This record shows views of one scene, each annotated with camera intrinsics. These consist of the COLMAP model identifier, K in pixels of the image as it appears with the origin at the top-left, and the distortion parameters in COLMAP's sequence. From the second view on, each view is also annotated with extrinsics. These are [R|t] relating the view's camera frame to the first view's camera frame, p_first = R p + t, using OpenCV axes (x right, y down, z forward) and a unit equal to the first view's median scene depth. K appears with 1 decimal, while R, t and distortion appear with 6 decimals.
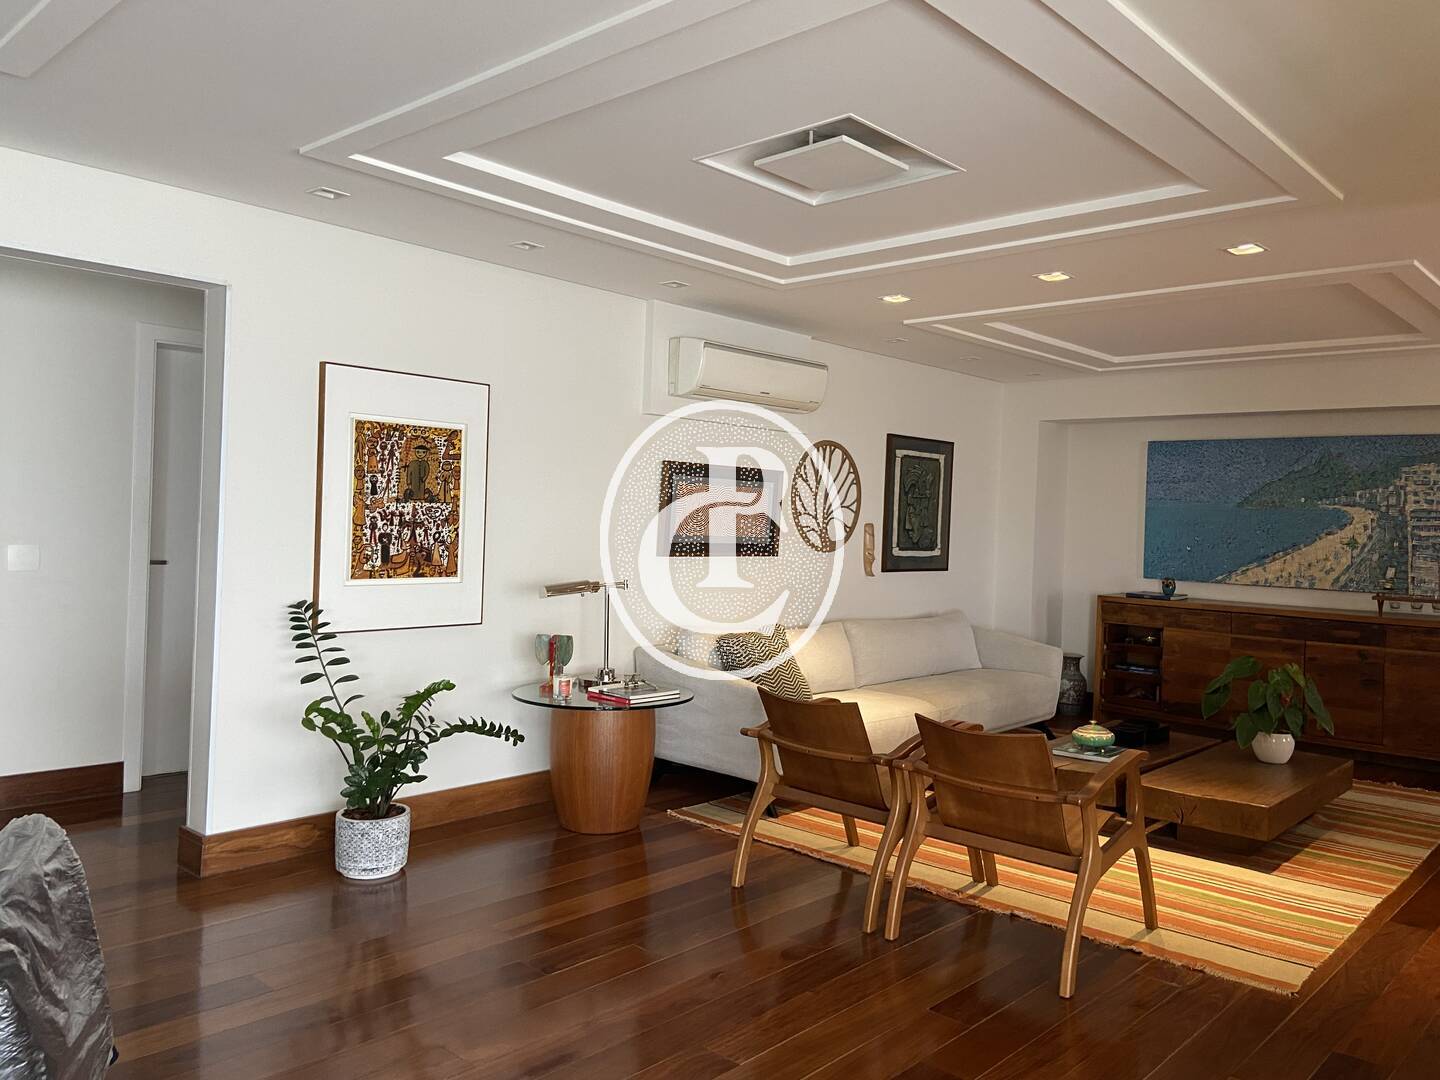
lens RADIAL K [[1082.4, 0, 731.0], [0, 1082.4, 536.1], [0, 0, 1]] dist [0.116226, -0.142849]
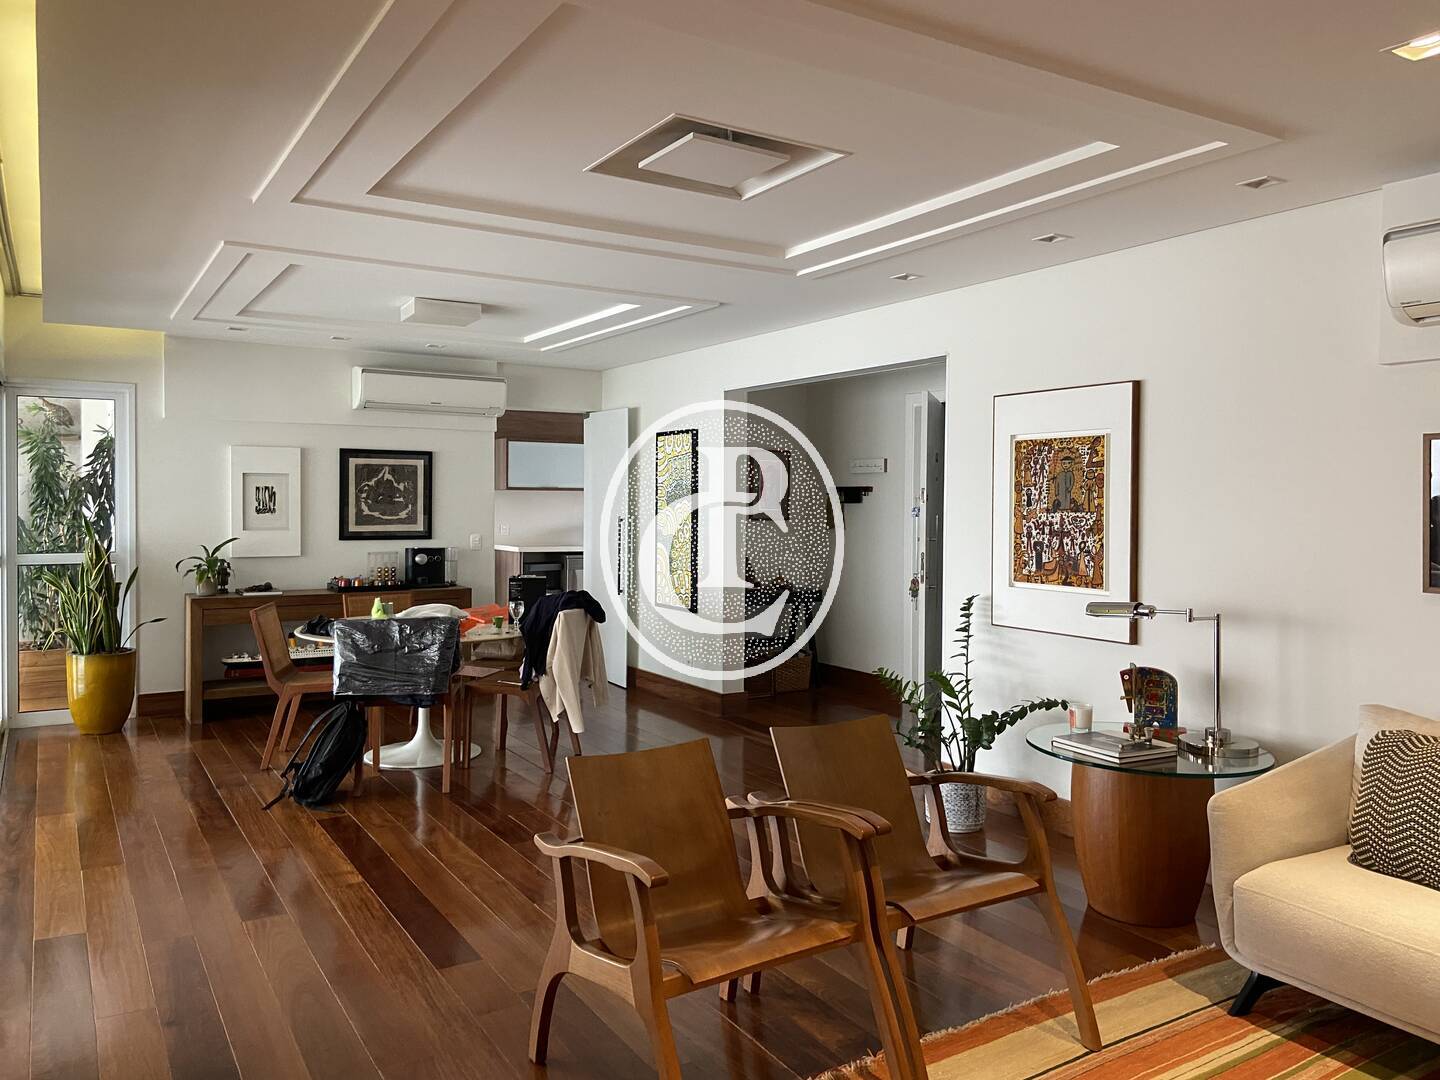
lens RADIAL K [[1082.4, 0, 717.5], [0, 1082.4, 521.0], [0, 0, 1]] dist [0.116226, -0.142849]
pose [[-0.280113, -0.021786, -0.959720, 0.786025], [-0.038650, 0.999188, -0.011401, 0.001571], [0.959189, 0.033899, -0.280727, 0.973056]]
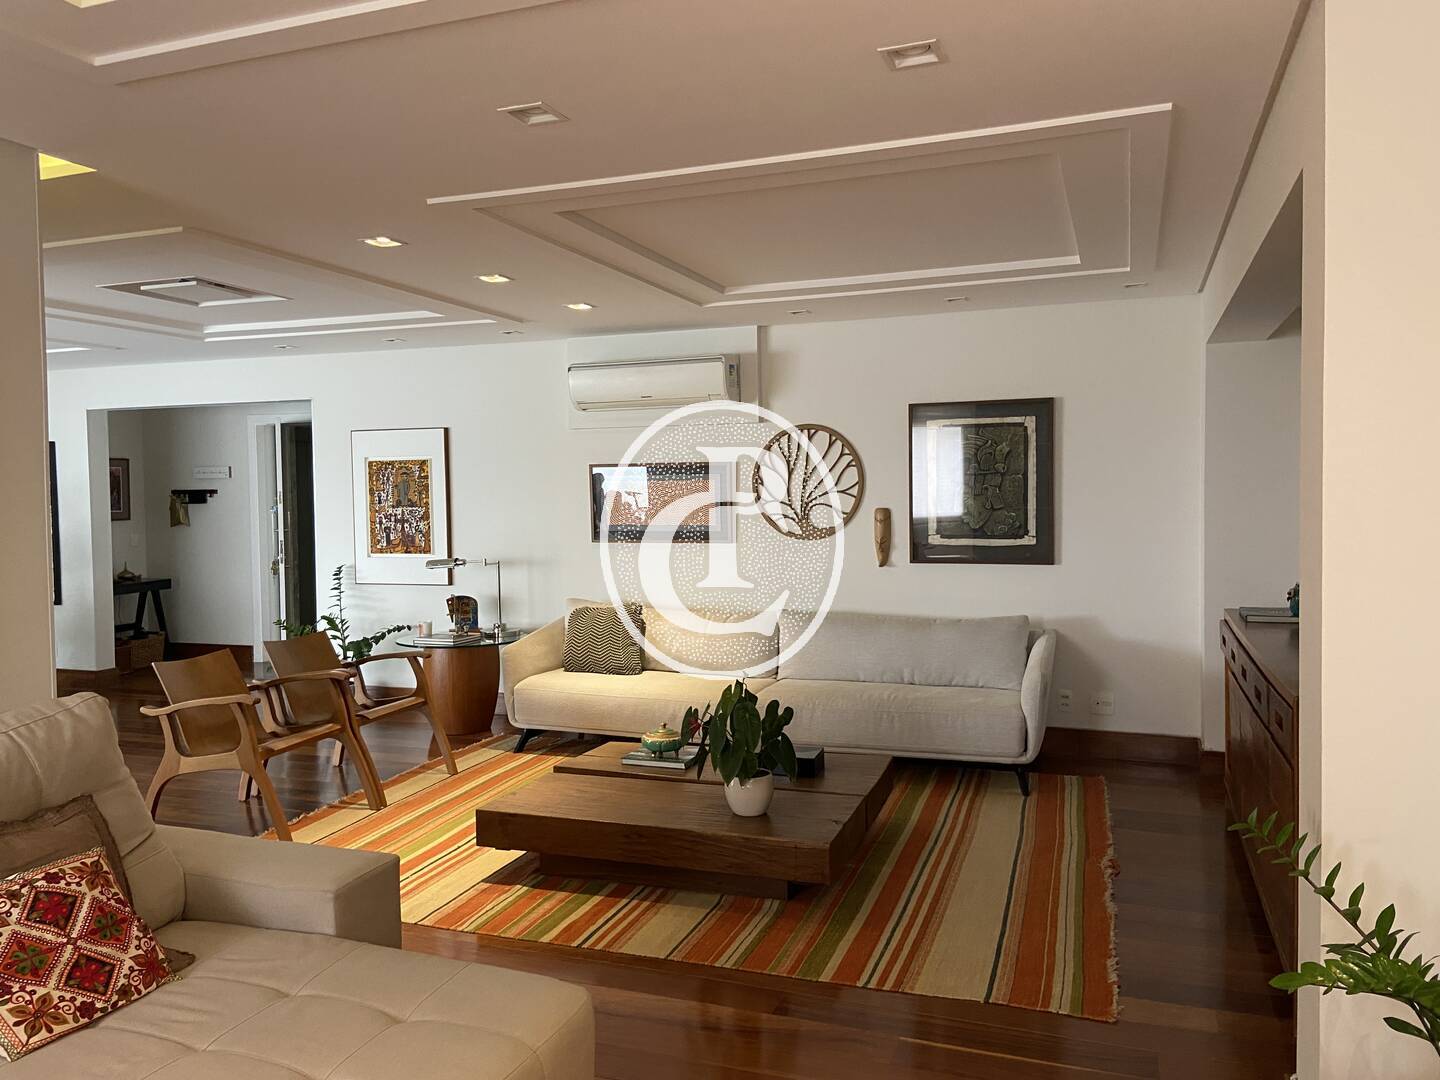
lens RADIAL K [[1082.4, 0, 726.8], [0, 1082.4, 531.0], [0, 0, 1]] dist [0.116226, -0.142849]
pose [[0.374262, -0.008670, -0.927283, 1.394714], [0.008002, 0.999949, -0.006119, 0.018025], [0.927289, -0.005130, 0.374312, 0.834016]]
